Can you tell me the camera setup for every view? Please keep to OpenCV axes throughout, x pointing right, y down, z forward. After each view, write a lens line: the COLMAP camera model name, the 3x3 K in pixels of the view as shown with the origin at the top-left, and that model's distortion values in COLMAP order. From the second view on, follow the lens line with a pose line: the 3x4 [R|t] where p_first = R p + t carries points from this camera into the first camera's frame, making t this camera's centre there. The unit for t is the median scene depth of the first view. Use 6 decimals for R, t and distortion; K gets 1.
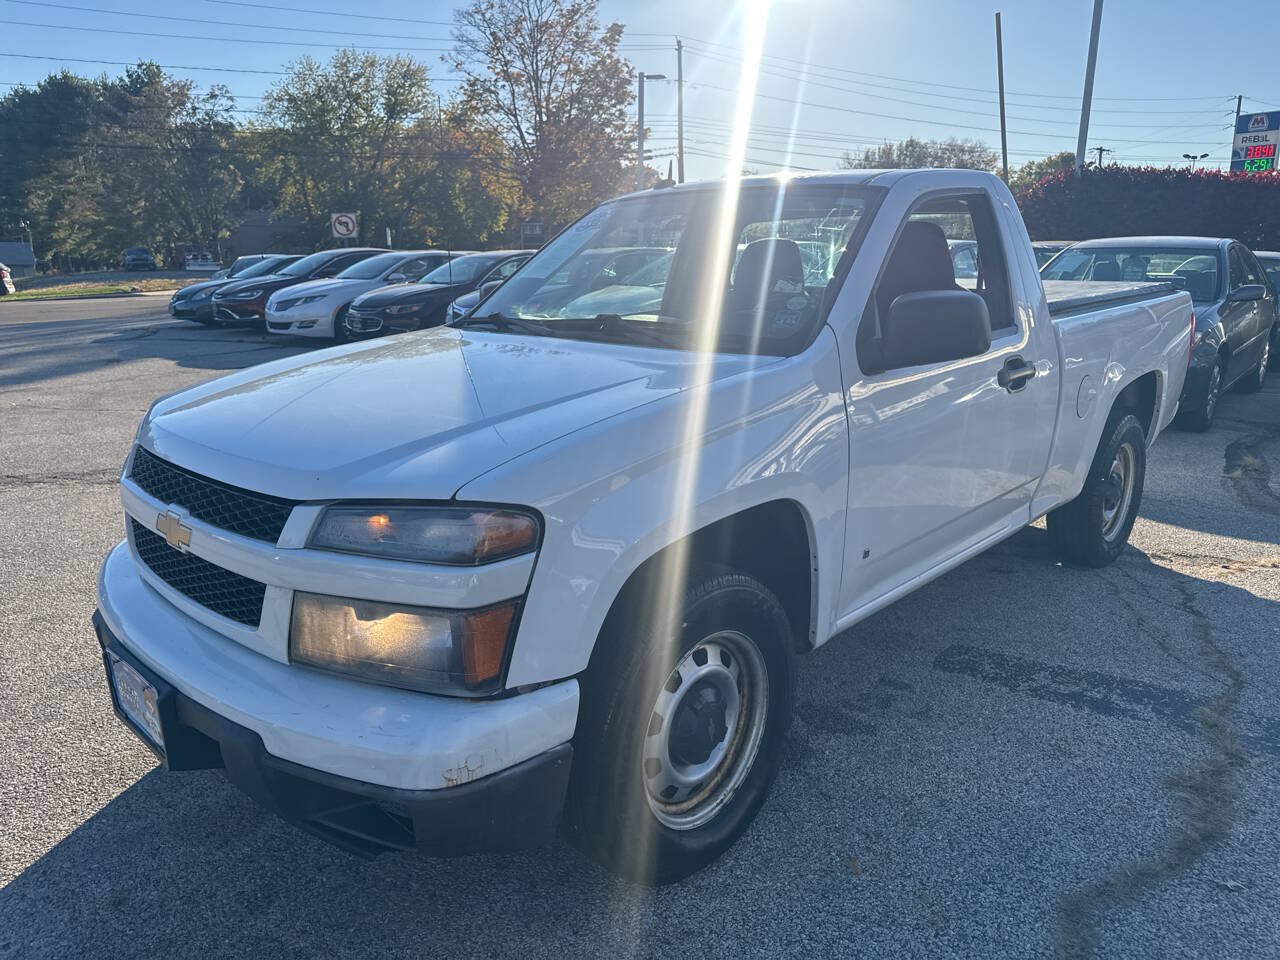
lens RADIAL K [[894.8, 0, 646.7], [0, 894.8, 471.0], [0, 0, 1]] dist [0.011801, -0.019635]
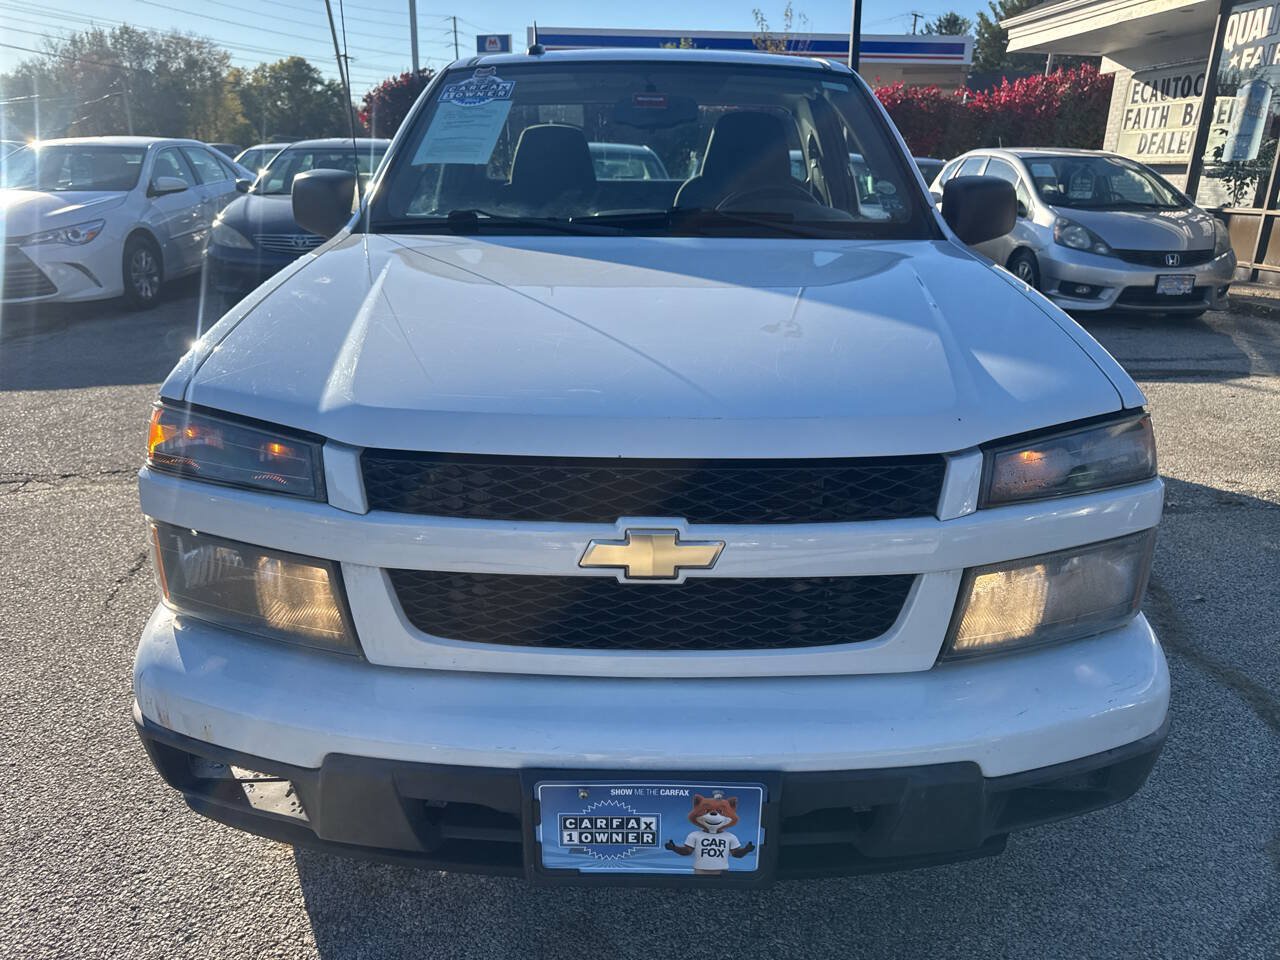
lens RADIAL K [[894.8, 0, 634.5], [0, 894.8, 482.2], [0, 0, 1]] dist [0.011801, -0.019635]
pose [[0.737053, -0.214816, 0.640786, -0.607938], [0.145691, 0.976350, 0.159732, -0.056618], [-0.659945, -0.024375, 0.750918, 0.351932]]
